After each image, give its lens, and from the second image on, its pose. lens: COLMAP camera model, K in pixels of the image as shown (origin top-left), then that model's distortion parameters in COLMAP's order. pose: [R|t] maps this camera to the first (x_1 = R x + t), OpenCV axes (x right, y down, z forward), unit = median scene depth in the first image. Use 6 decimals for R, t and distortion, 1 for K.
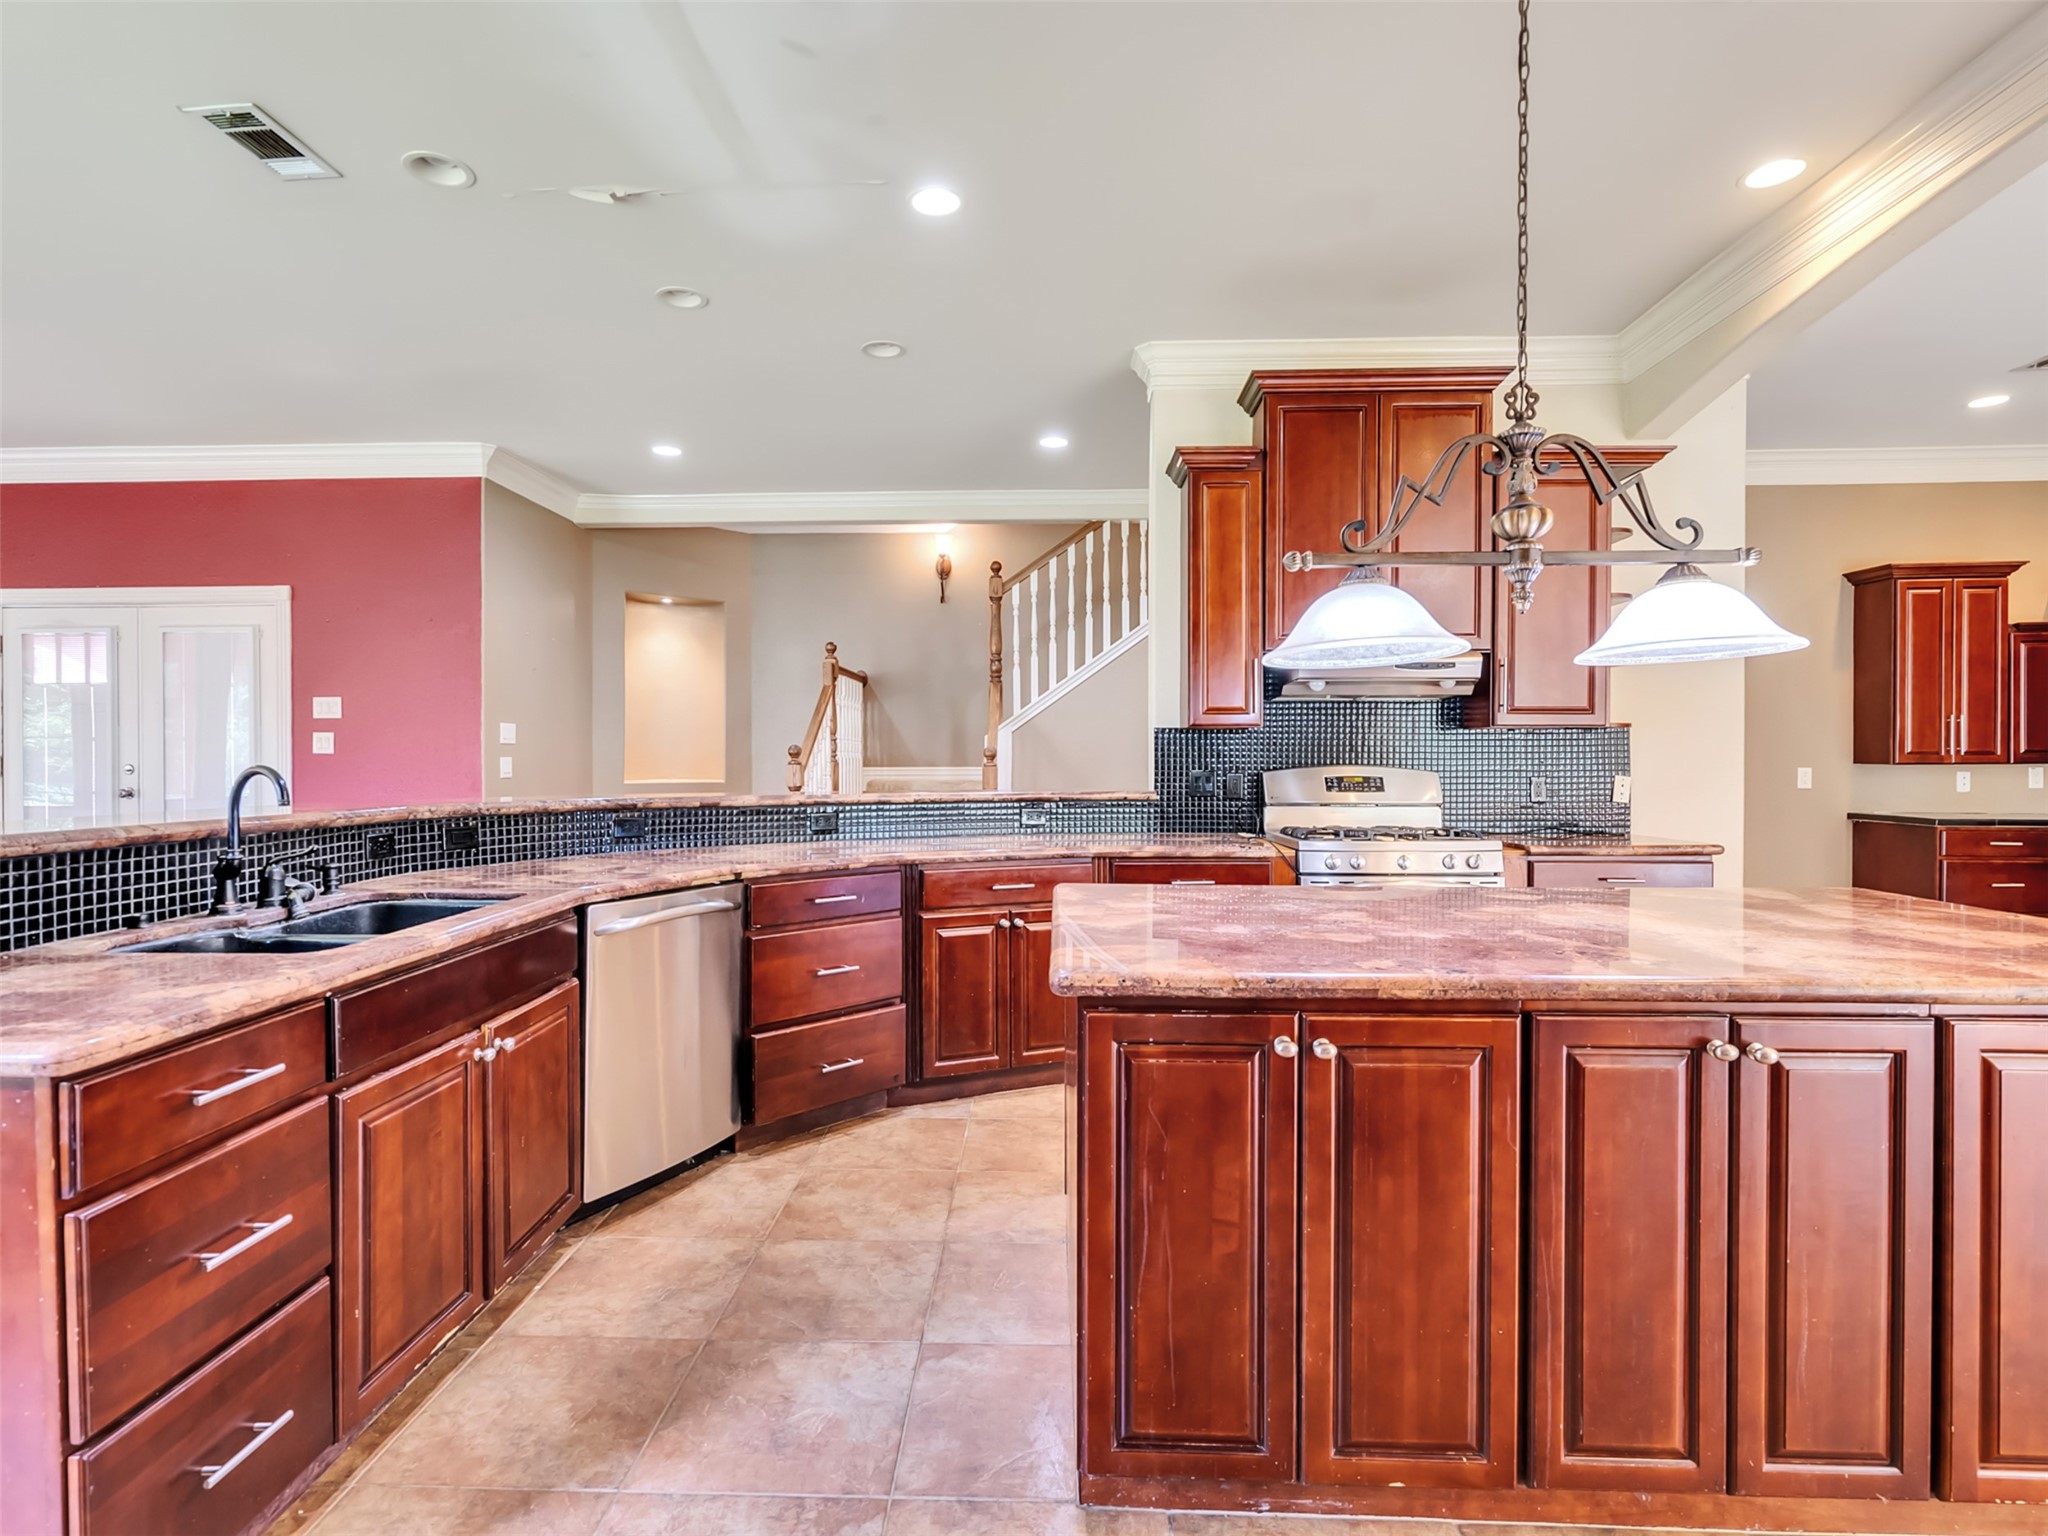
lens RADIAL K [[1050.7, 0, 1009.0], [0, 1050.7, 770.7], [0, 0, 1]] dist [-0.005621, 0.006401]
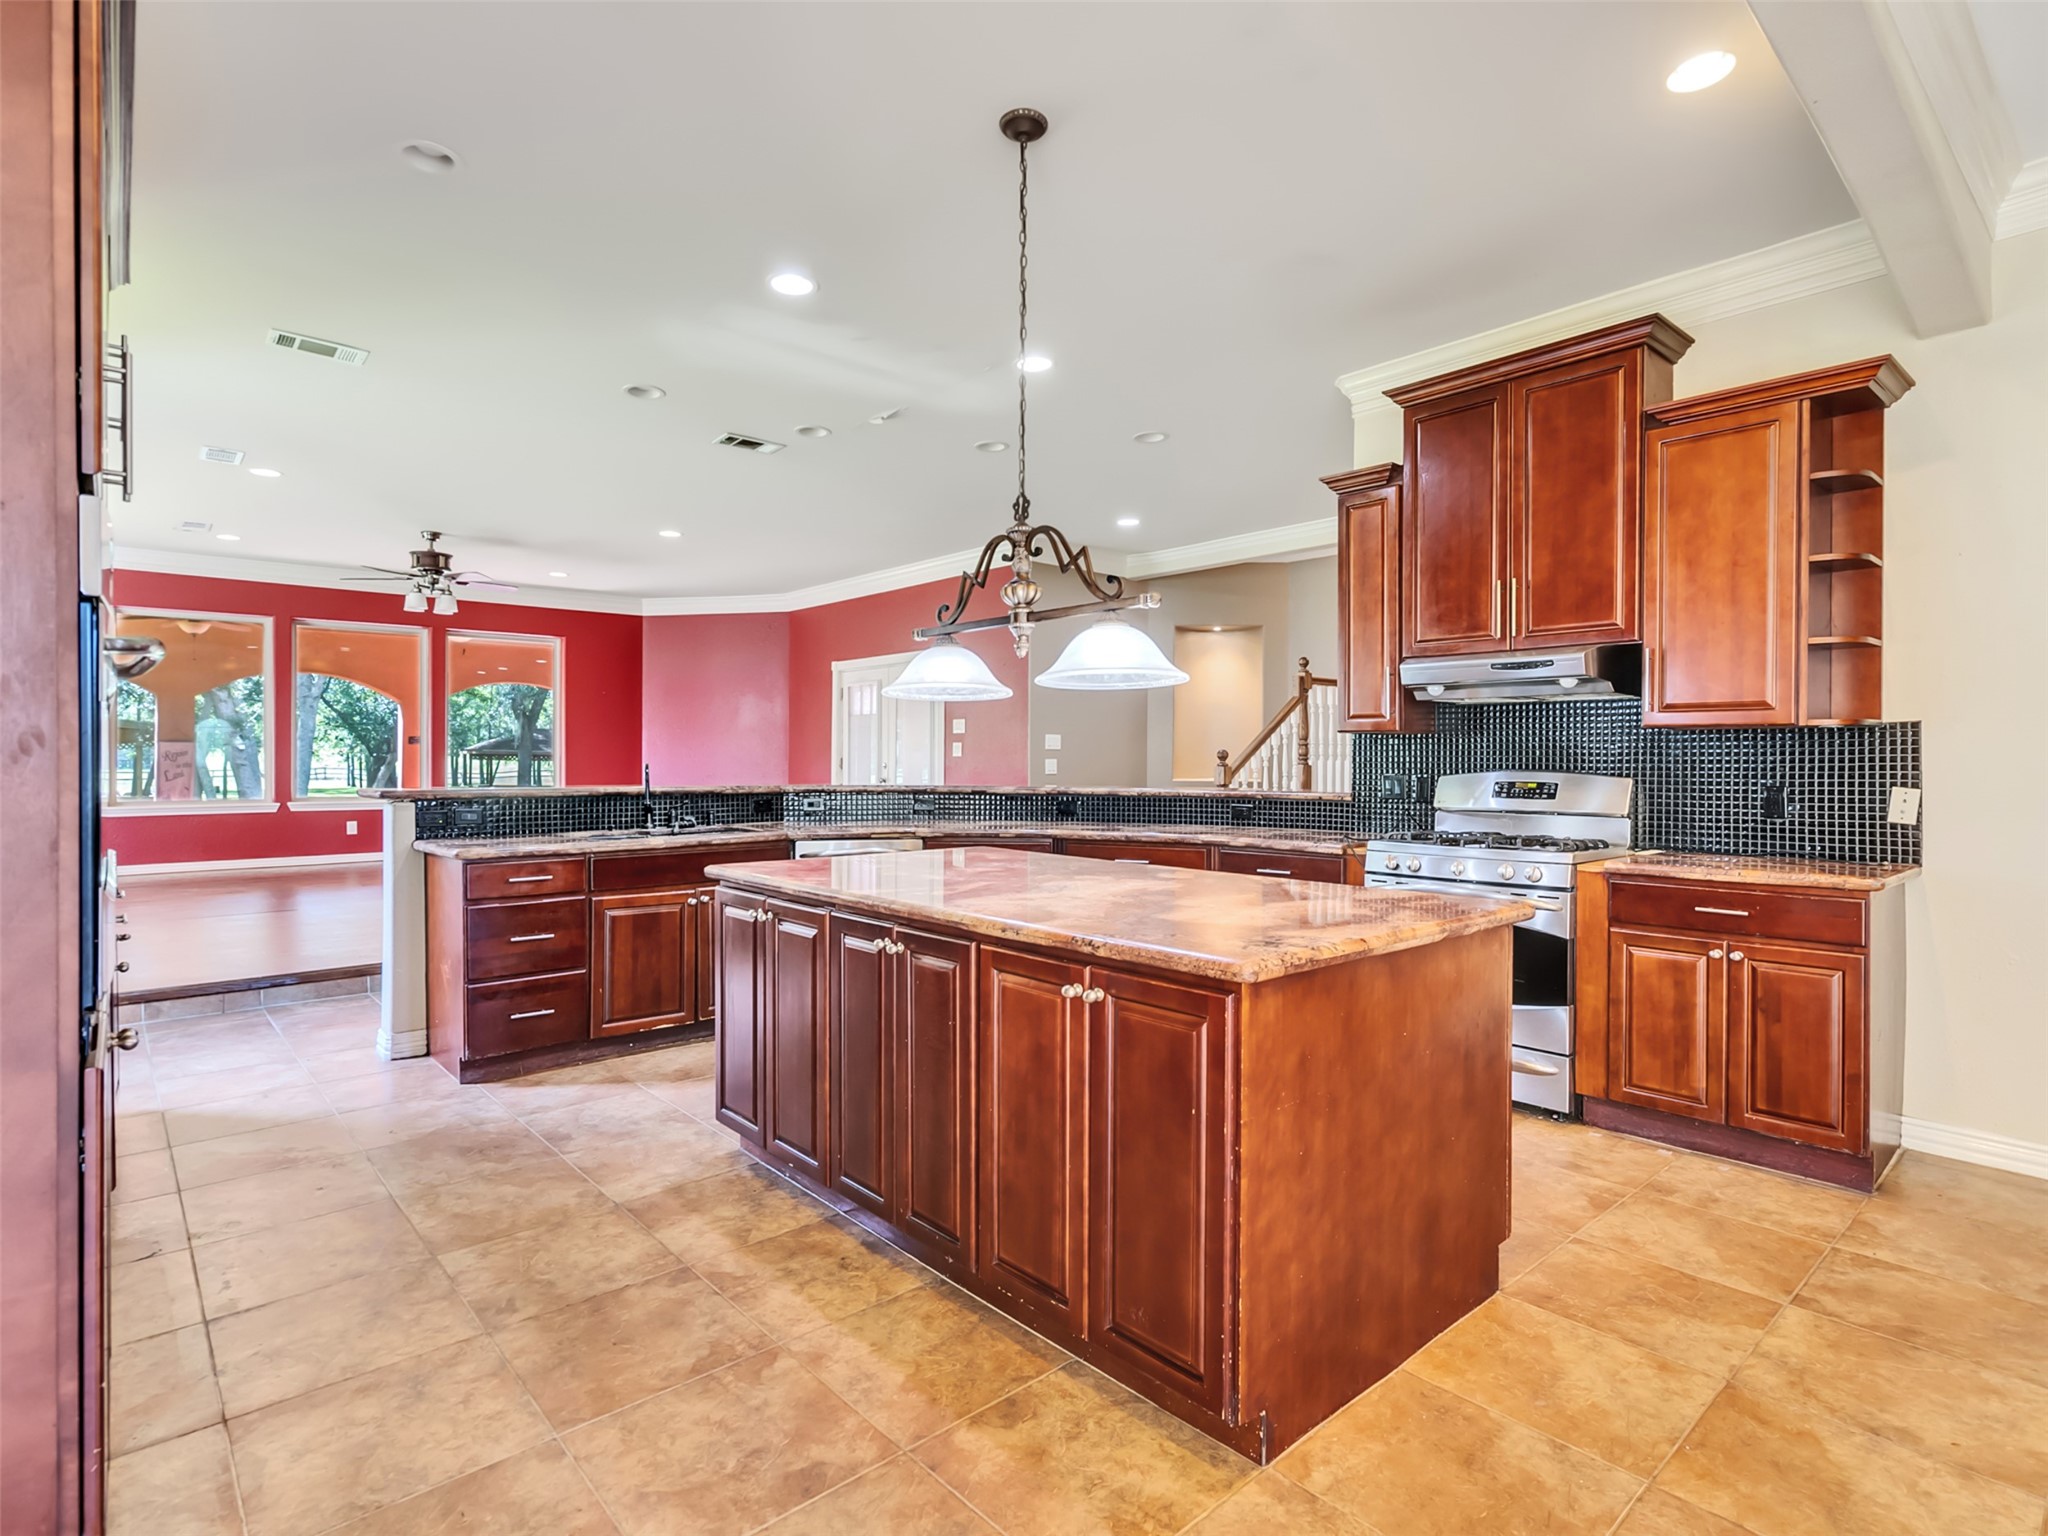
lens RADIAL K [[1050.7, 0, 1009.0], [0, 1050.7, 770.7], [0, 0, 1]] dist [-0.005621, 0.006401]
pose [[0.687213, 0.011087, -0.726371, 0.696269], [-0.013140, 0.999910, 0.002831, -0.001352], [0.726337, 0.007599, 0.687297, 0.010776]]
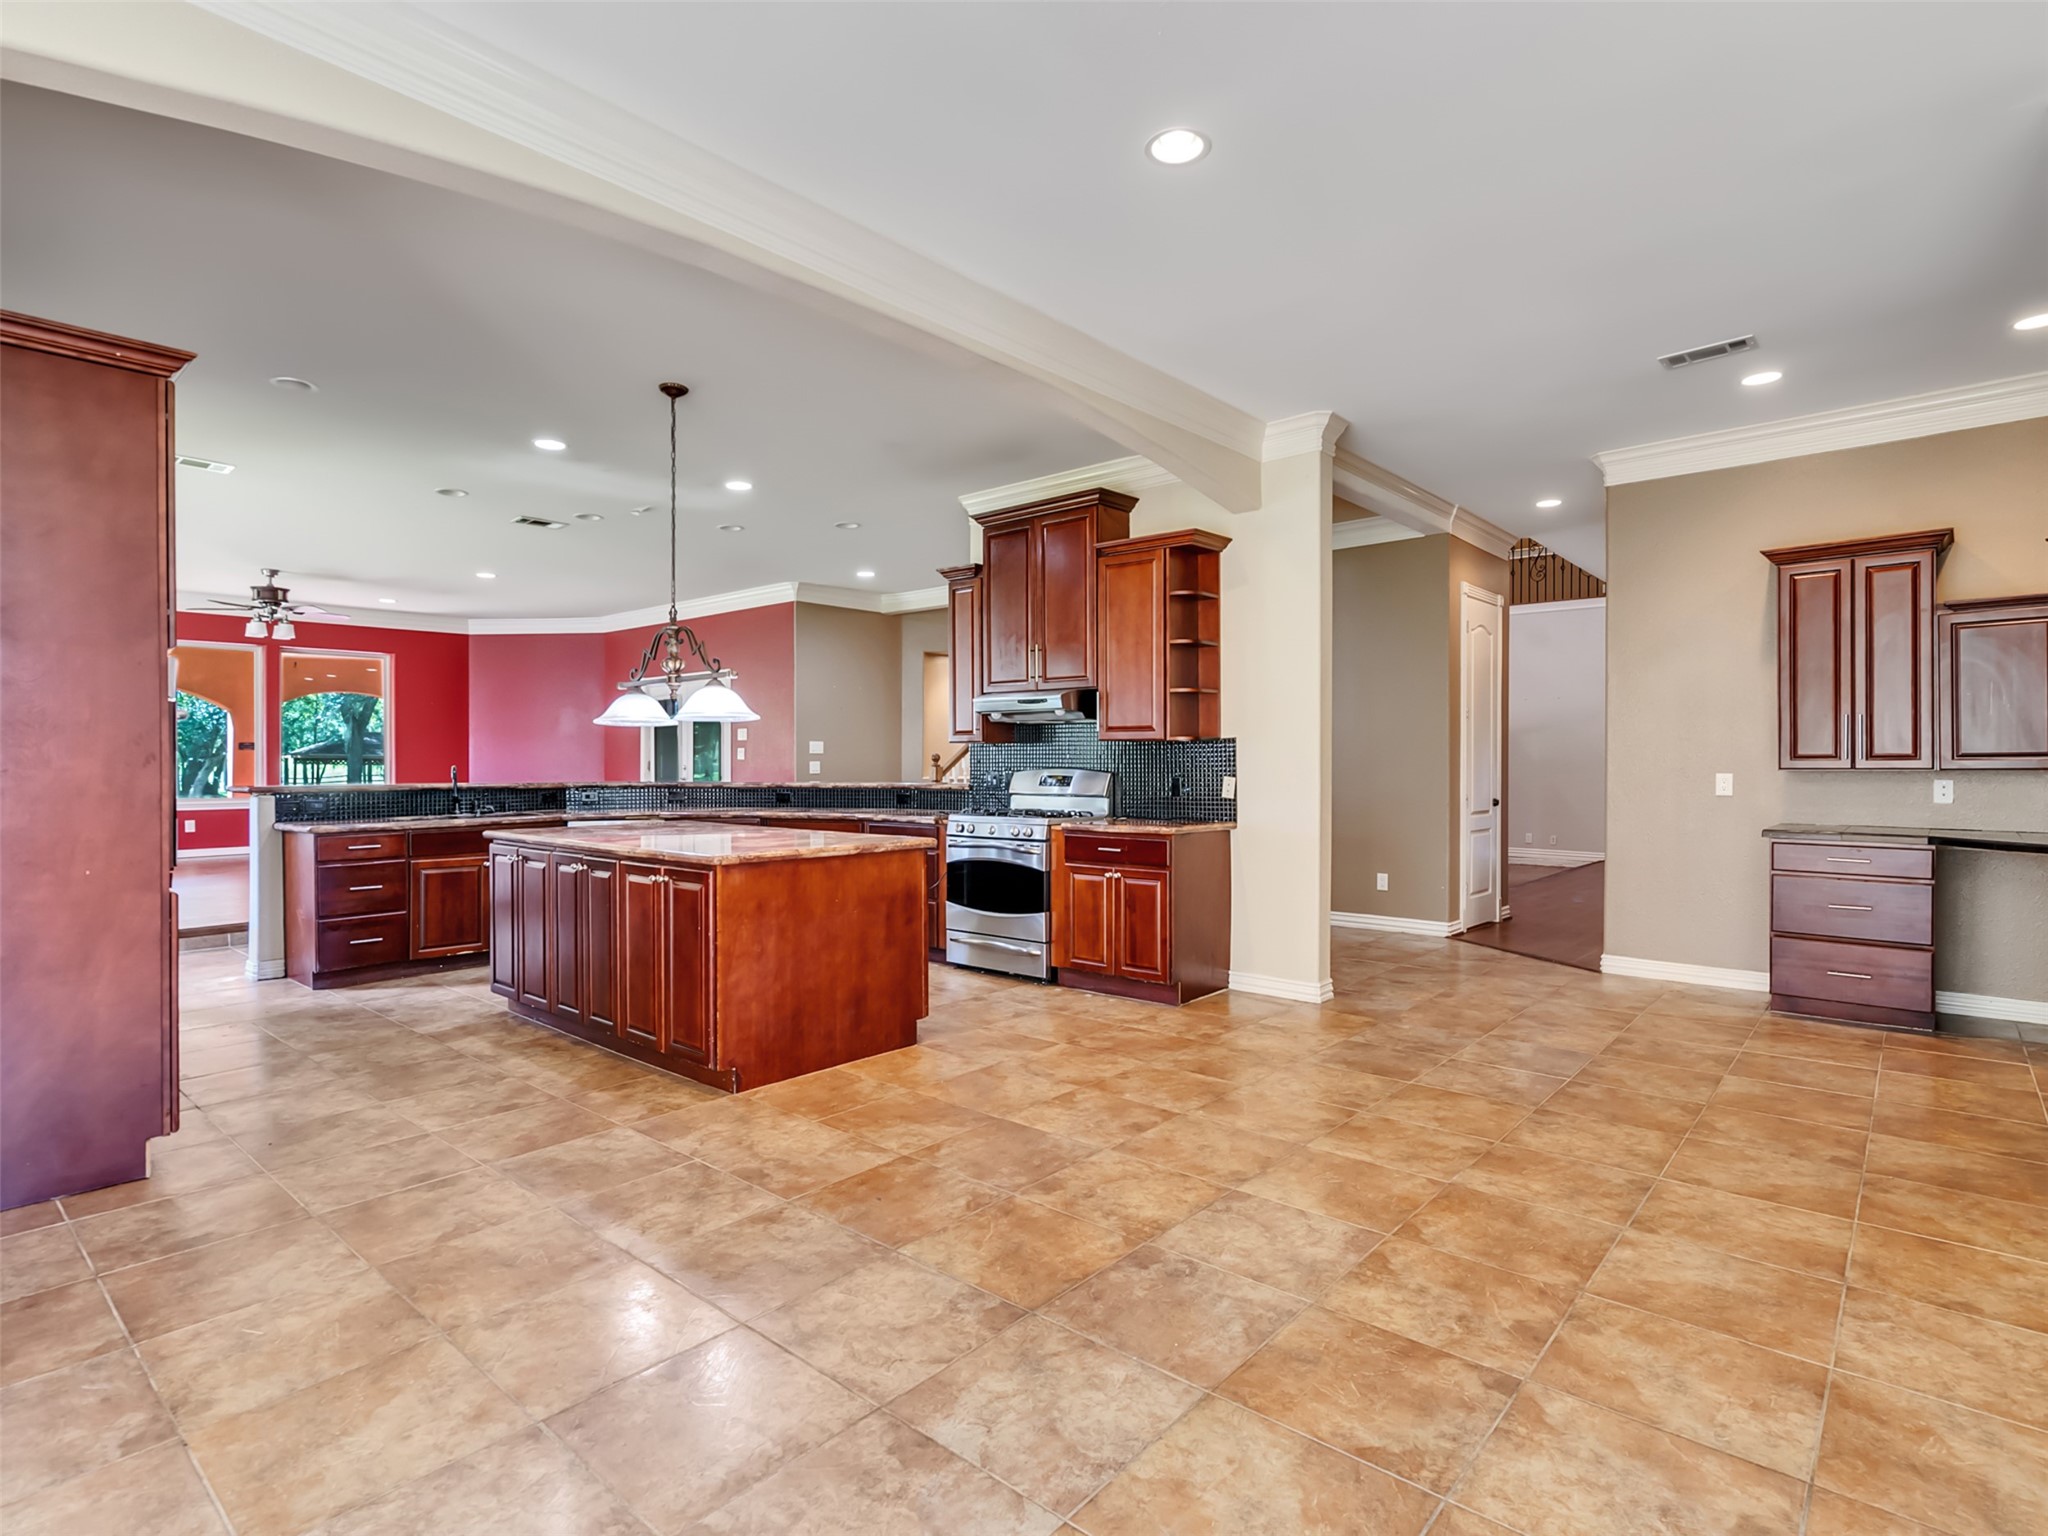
lens RADIAL K [[1050.7, 0, 1009.0], [0, 1050.7, 770.7], [0, 0, 1]] dist [-0.005621, 0.006401]
pose [[0.773105, 0.006078, -0.634248, 1.201918], [-0.007582, 0.999971, 0.000340, -0.001414], [0.634232, 0.004546, 0.773129, -0.166643]]
